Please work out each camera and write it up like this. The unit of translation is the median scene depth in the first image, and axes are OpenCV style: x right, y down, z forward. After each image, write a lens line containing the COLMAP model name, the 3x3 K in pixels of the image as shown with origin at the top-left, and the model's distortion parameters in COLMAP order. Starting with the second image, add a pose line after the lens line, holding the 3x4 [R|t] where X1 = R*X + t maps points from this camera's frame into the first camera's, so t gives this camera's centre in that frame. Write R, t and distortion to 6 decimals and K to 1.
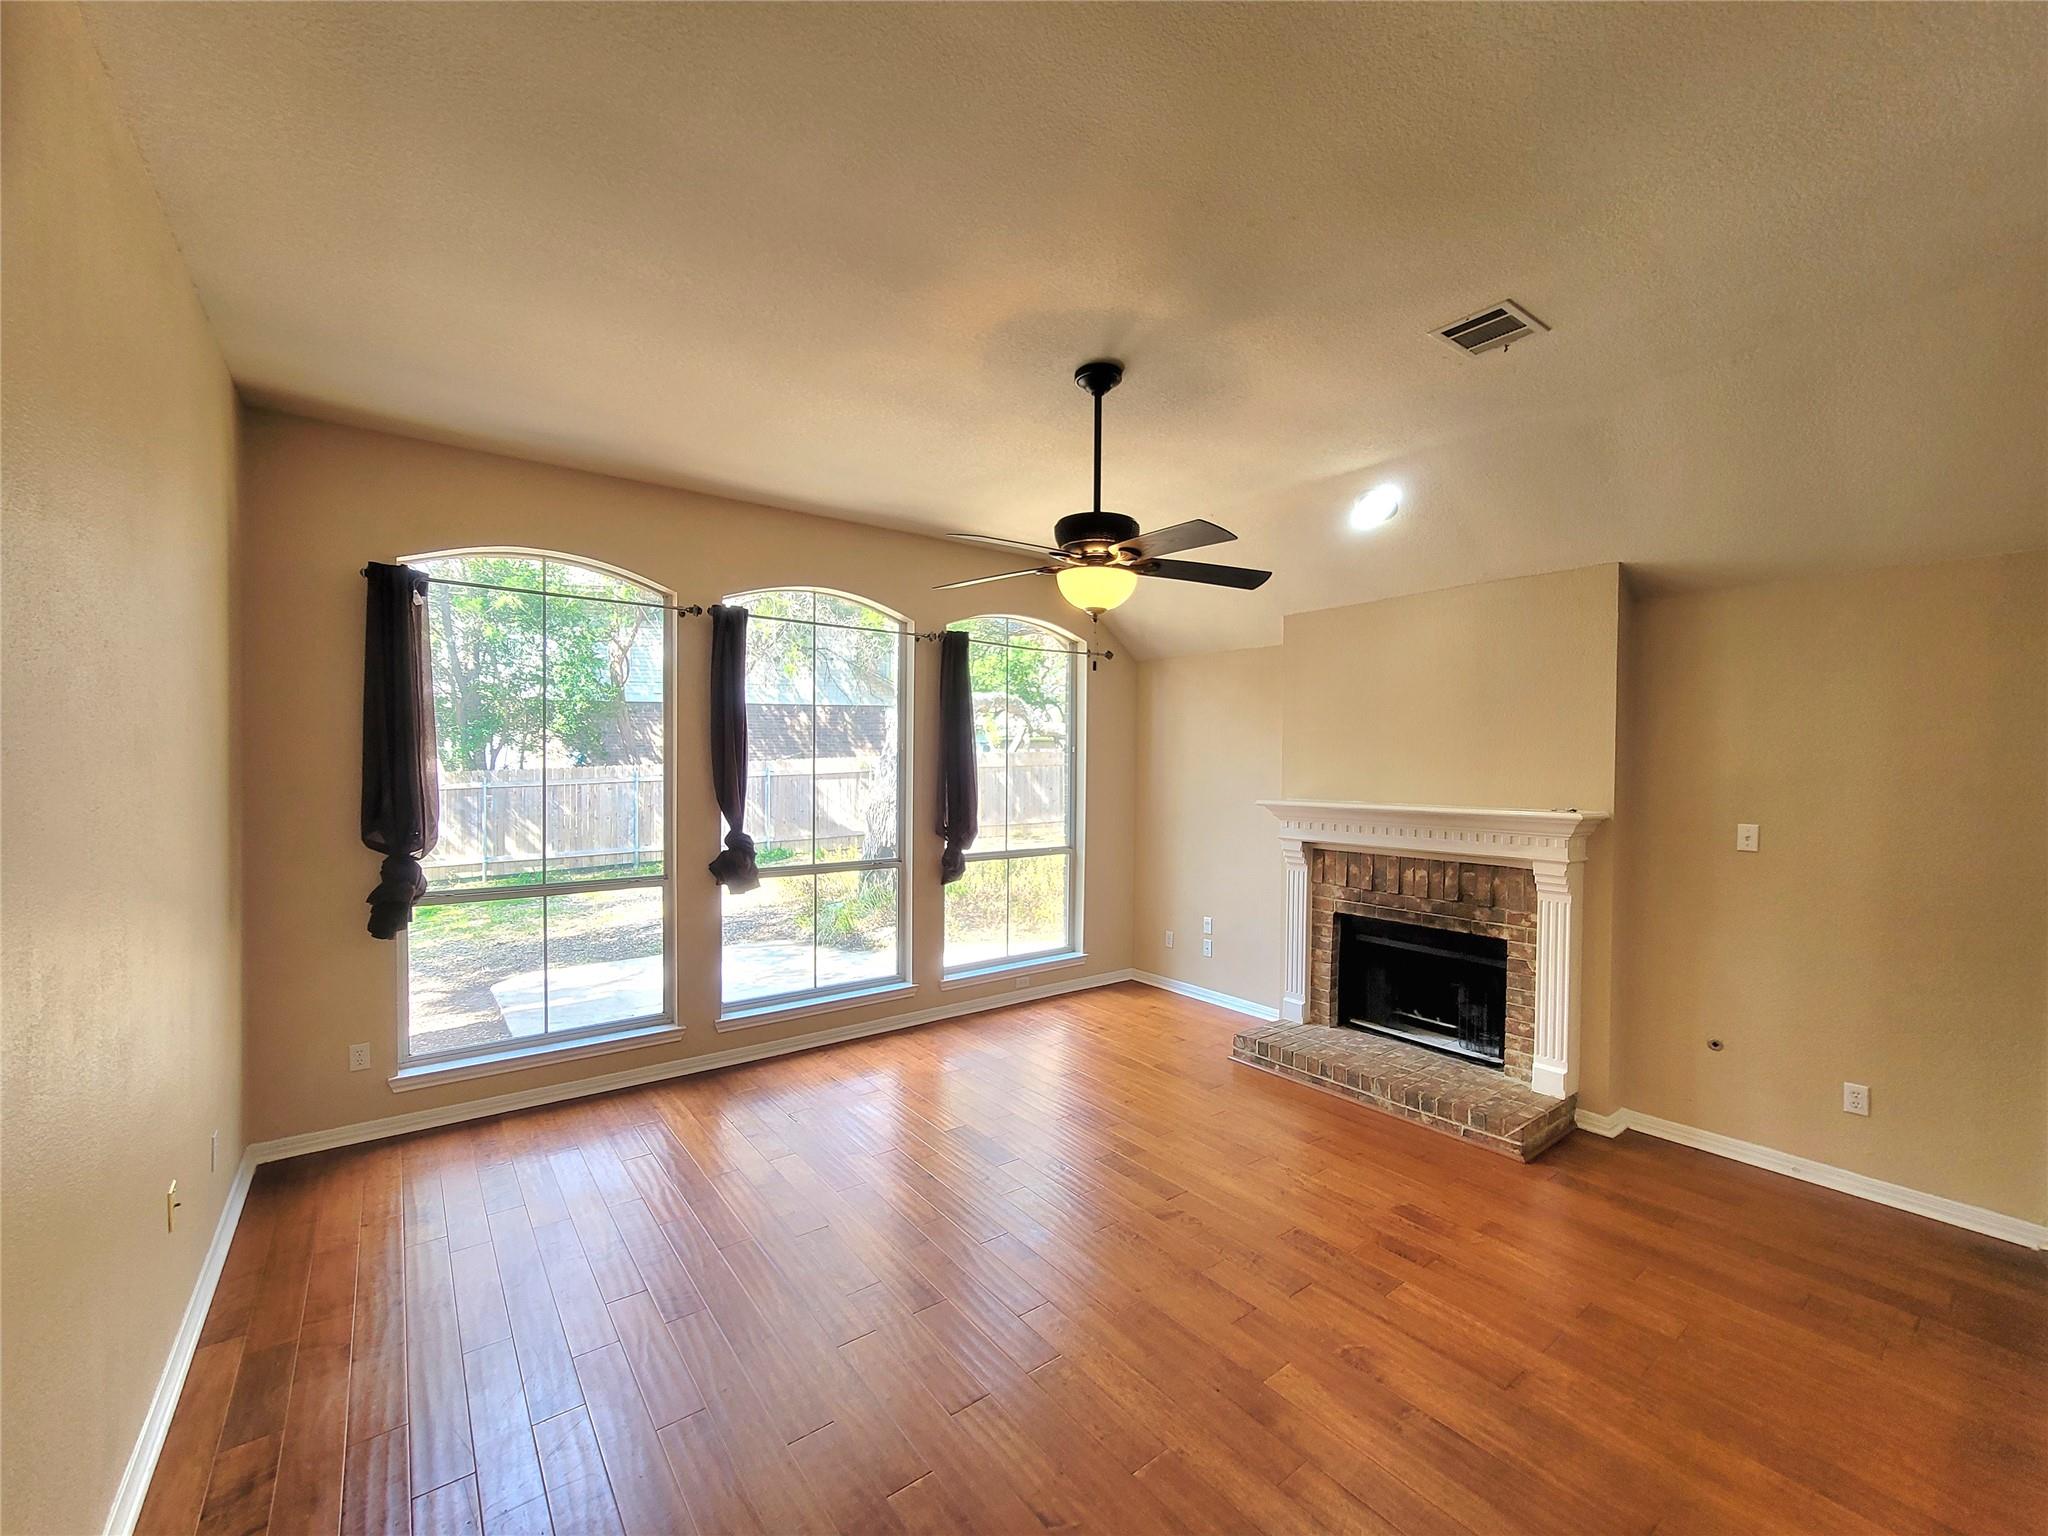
lens RADIAL K [[838.0, 0, 1023.4], [0, 838.0, 775.7], [0, 0, 1]] dist [0.000649, 0.000636]
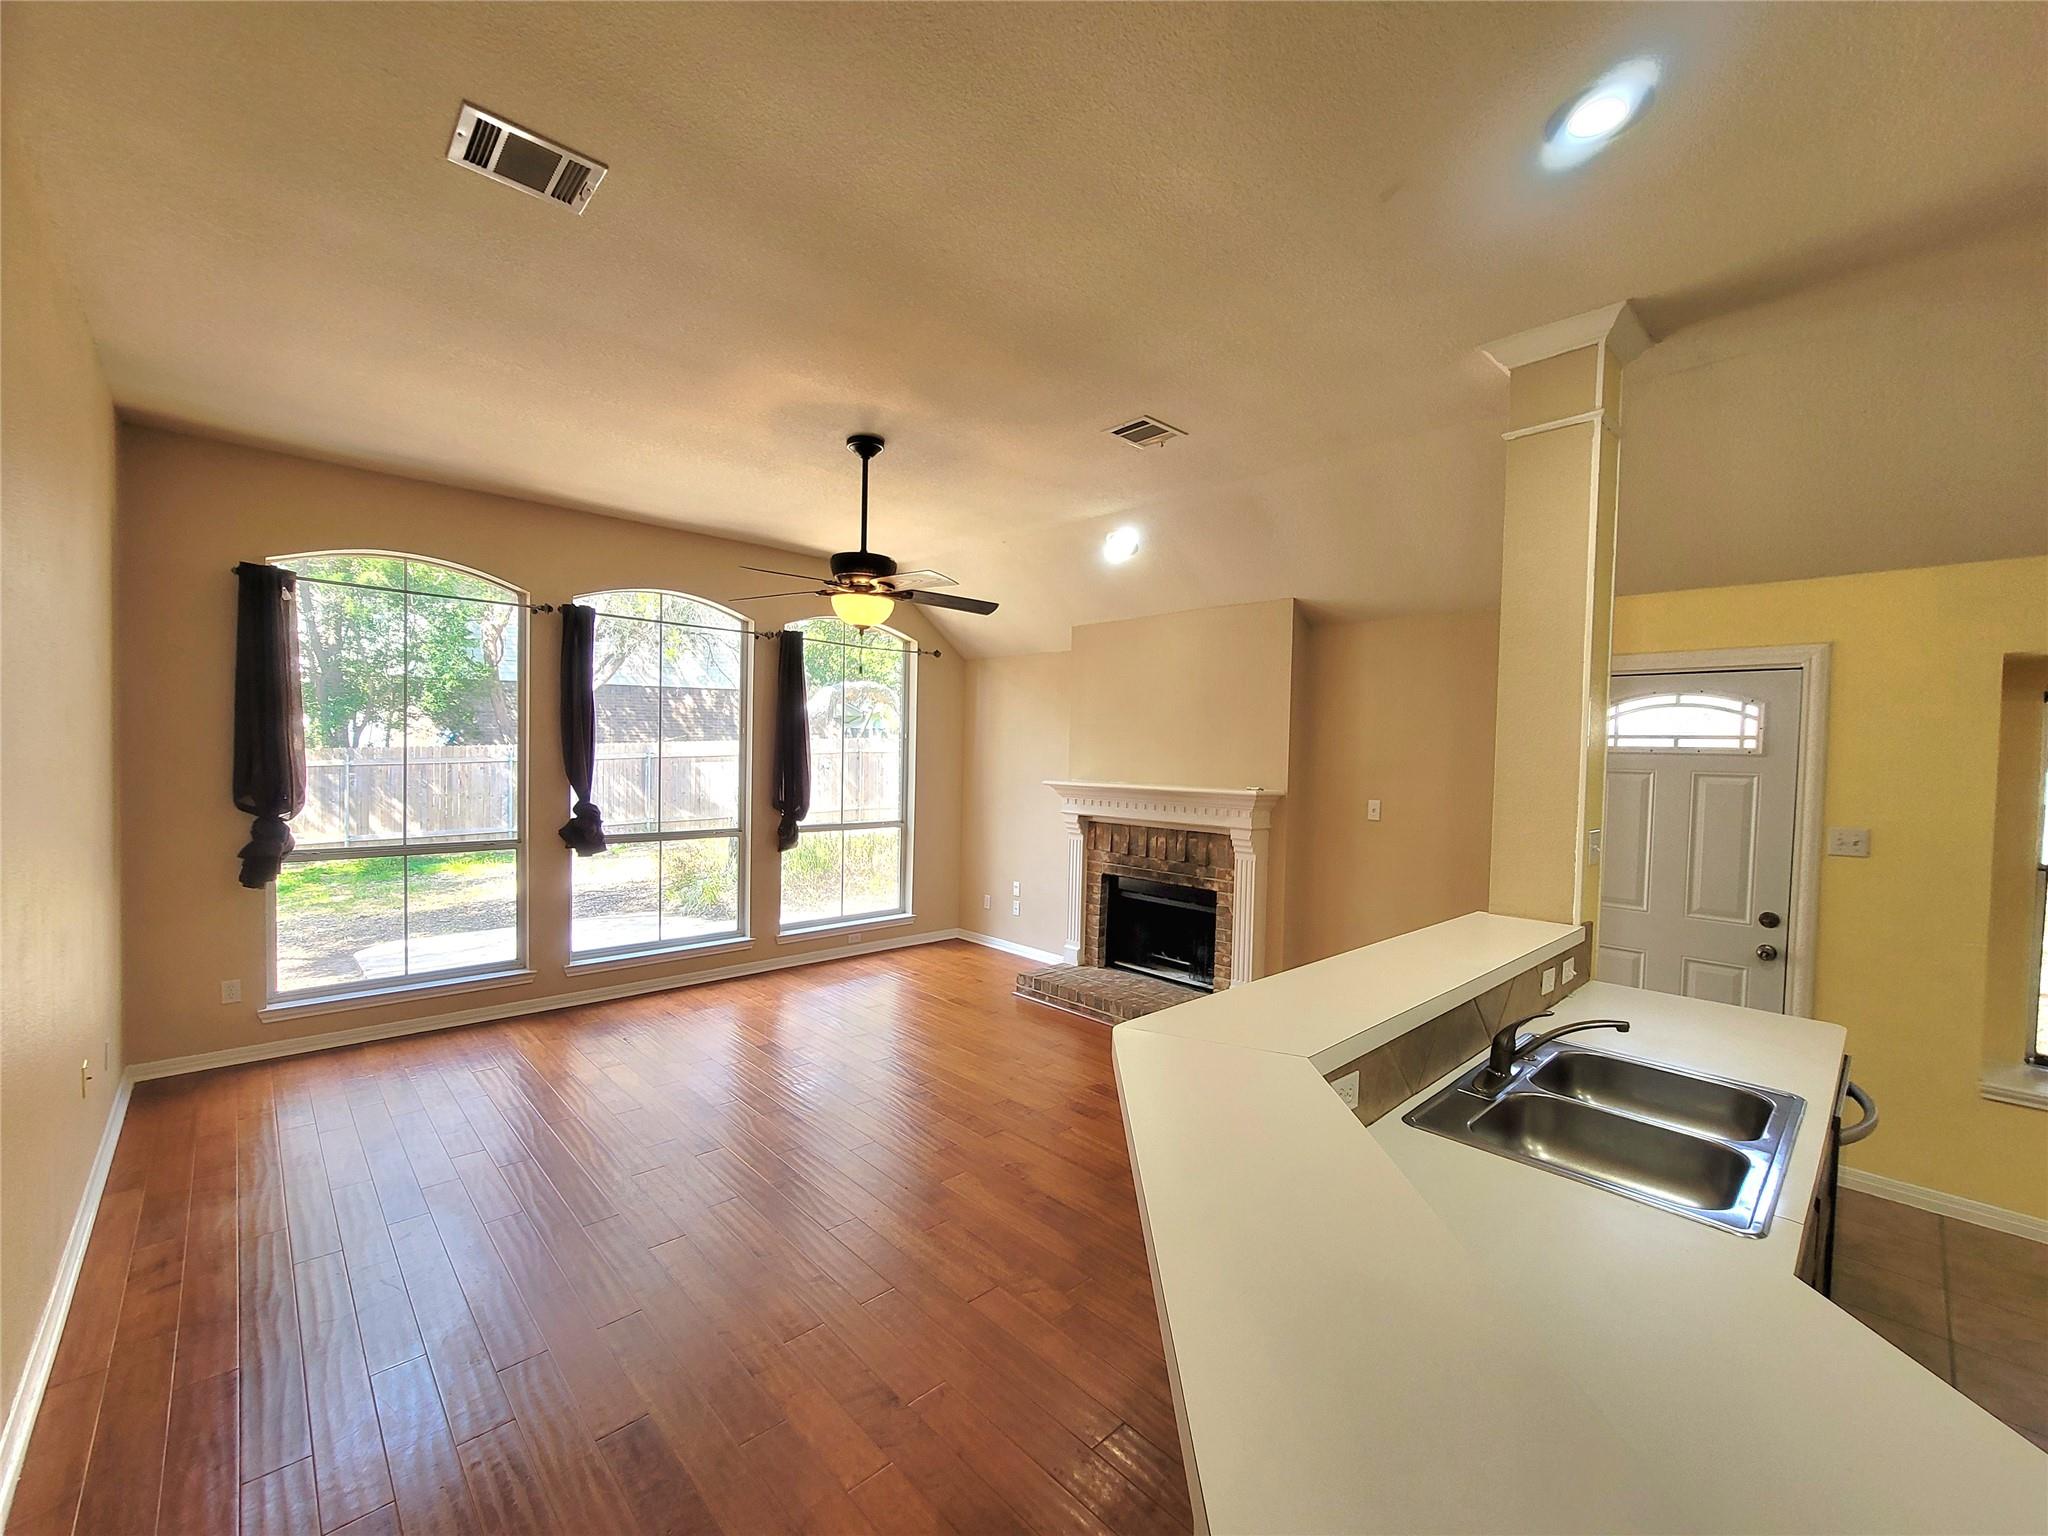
lens RADIAL K [[838.0, 0, 1021.1], [0, 838.0, 777.1], [0, 0, 1]] dist [0.000649, 0.000636]
pose [[0.994269, 0.011982, 0.106236, 0.143294], [-0.013711, 0.999785, 0.015560, 0.007080], [-0.106026, -0.016928, 0.994219, -0.226914]]
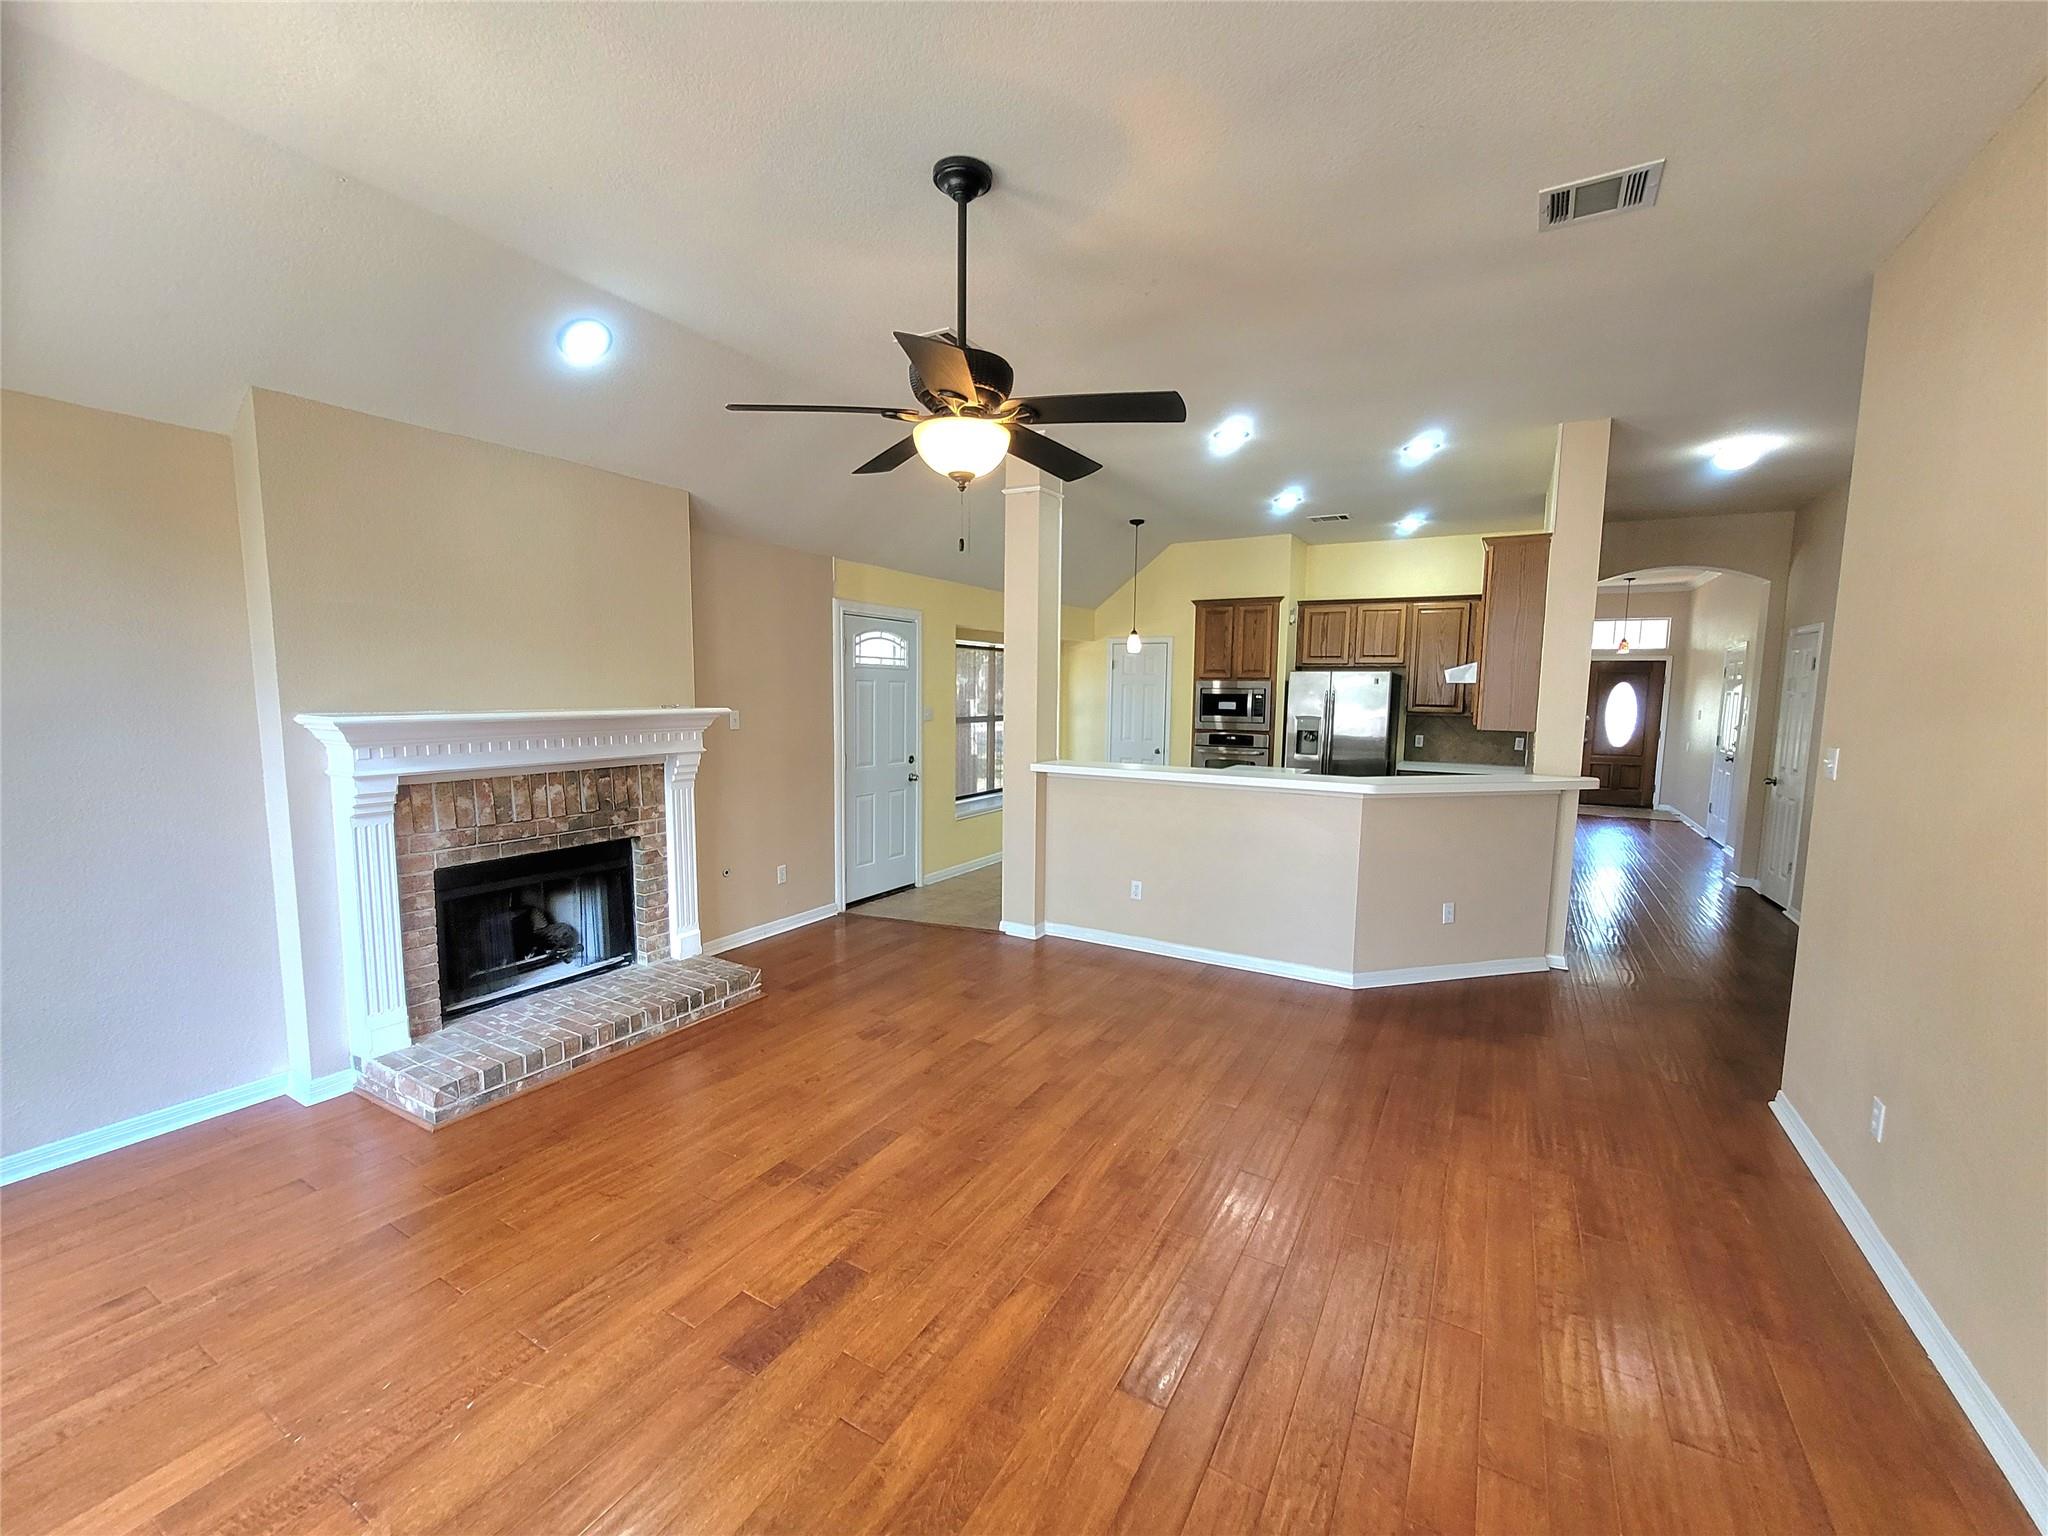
lens RADIAL K [[838.0, 0, 1033.5], [0, 838.0, 773.0], [0, 0, 1]] dist [0.000649, 0.000636]
pose [[-0.388125, -0.106765, 0.915402, -0.542078], [-0.002089, 0.993366, 0.114973, -0.000891], [-0.921605, 0.042712, -0.385773, 0.938637]]
